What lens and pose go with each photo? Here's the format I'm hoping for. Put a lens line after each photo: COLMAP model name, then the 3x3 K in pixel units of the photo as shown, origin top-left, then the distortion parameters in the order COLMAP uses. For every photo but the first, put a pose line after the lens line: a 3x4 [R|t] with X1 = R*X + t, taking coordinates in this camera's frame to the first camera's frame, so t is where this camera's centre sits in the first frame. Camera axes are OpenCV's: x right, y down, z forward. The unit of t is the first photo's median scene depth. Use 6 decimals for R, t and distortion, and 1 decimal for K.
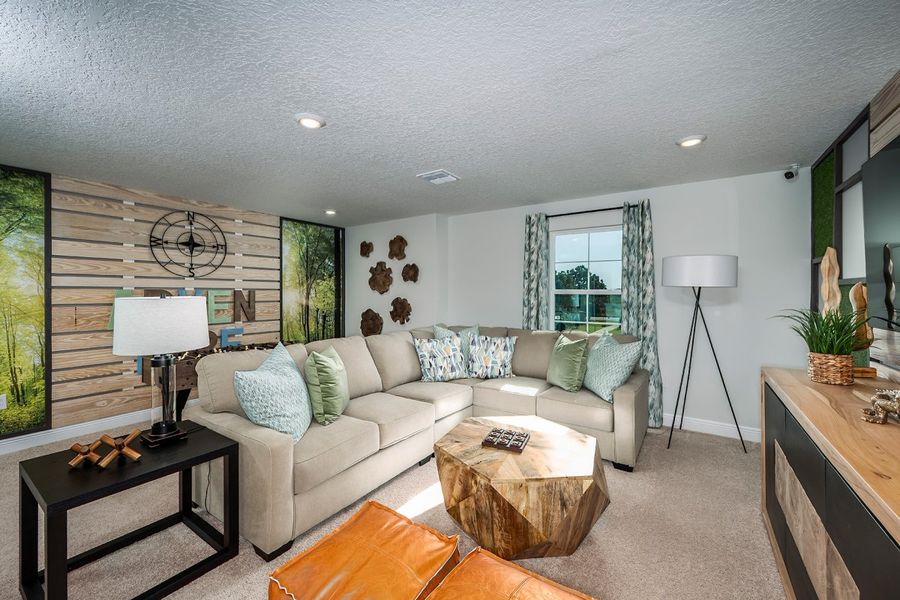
lens RADIAL K [[358.6, 0, 450.0], [0, 358.6, 300.0], [0, 0, 1]] dist [-0.001977, -0.000354]
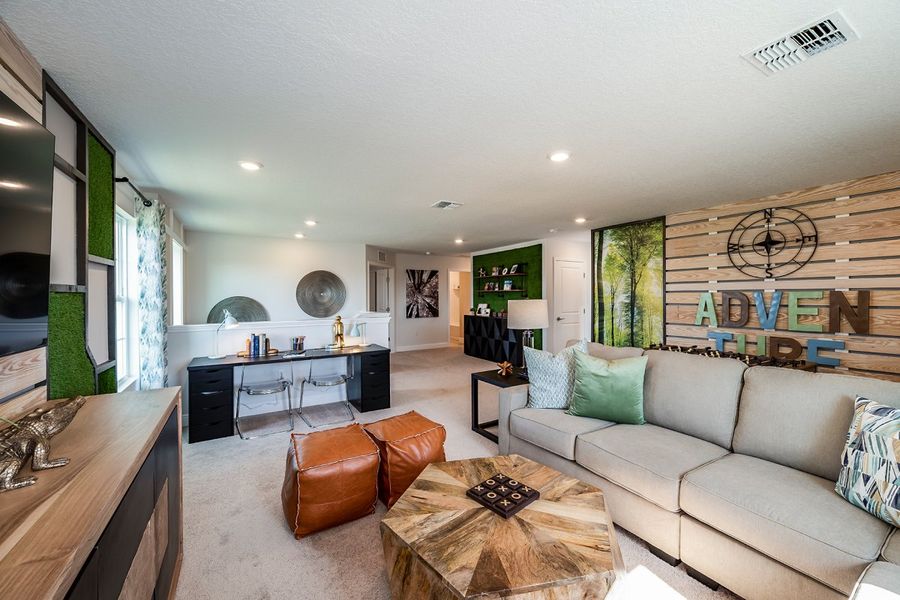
lens RADIAL K [[358.6, 0, 450.0], [0, 358.6, 300.0], [0, 0, 1]] dist [-0.001977, -0.000354]
pose [[-0.427114, 0.007324, -0.904168, 0.484006], [-0.014545, 0.999782, 0.014970, -0.008604], [0.904081, 0.019545, -0.426915, 0.649344]]
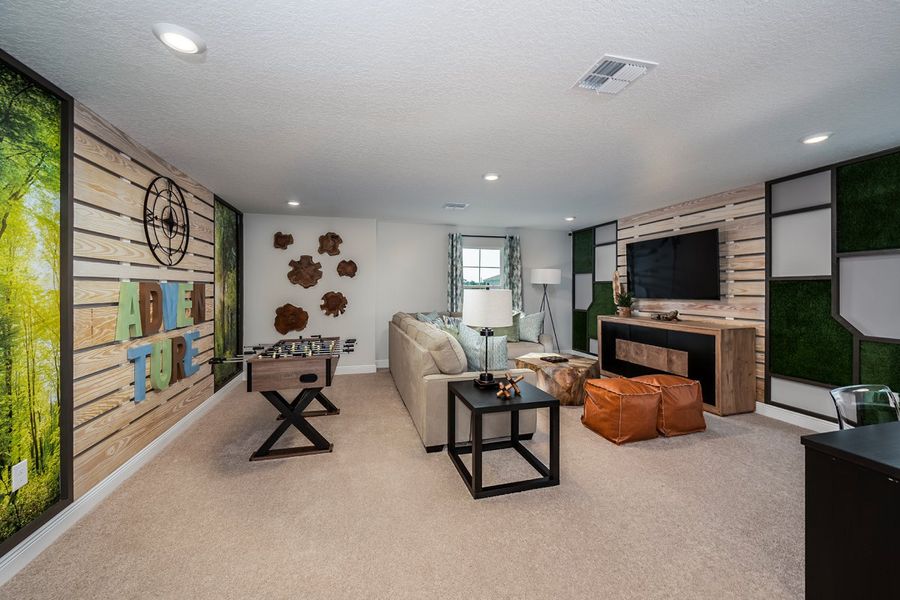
lens RADIAL K [[358.6, 0, 450.0], [0, 358.6, 300.0], [0, 0, 1]] dist [-0.001977, -0.000354]
pose [[0.654767, -0.027883, 0.755316, -0.911392], [0.016174, 0.999607, 0.022880, -0.000313], [-0.755658, -0.002765, 0.654961, 0.063145]]
